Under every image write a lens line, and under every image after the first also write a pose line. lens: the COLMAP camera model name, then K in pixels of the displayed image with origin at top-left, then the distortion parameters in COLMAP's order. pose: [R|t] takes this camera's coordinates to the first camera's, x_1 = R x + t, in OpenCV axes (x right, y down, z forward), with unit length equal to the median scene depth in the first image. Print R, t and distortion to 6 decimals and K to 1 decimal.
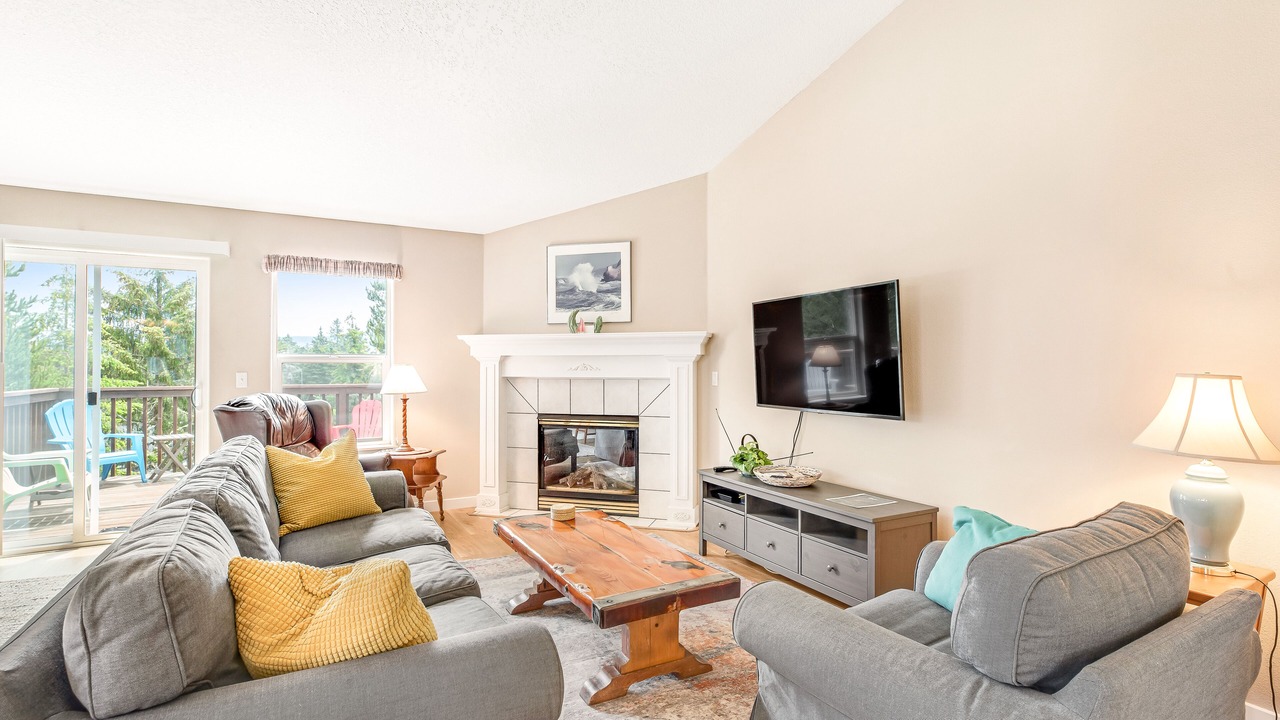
lens RADIAL K [[591.9, 0, 647.7], [0, 591.9, 355.9], [0, 0, 1]] dist [-0.004322, -0.000332]
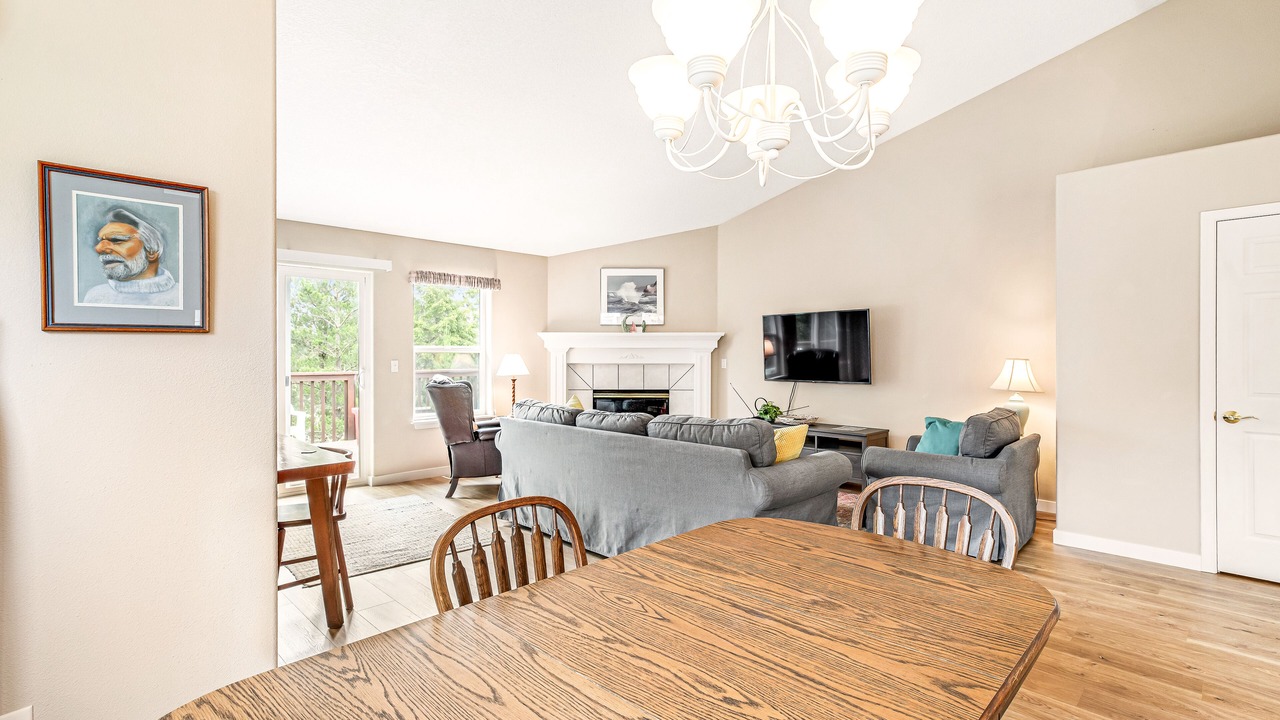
lens RADIAL K [[591.9, 0, 630.4], [0, 591.9, 359.5], [0, 0, 1]] dist [-0.004322, -0.000332]
pose [[0.964537, -0.001504, 0.263943, -0.487054], [-0.004496, 0.999745, 0.022125, -0.004482], [-0.263909, -0.022527, 0.964284, -0.366742]]
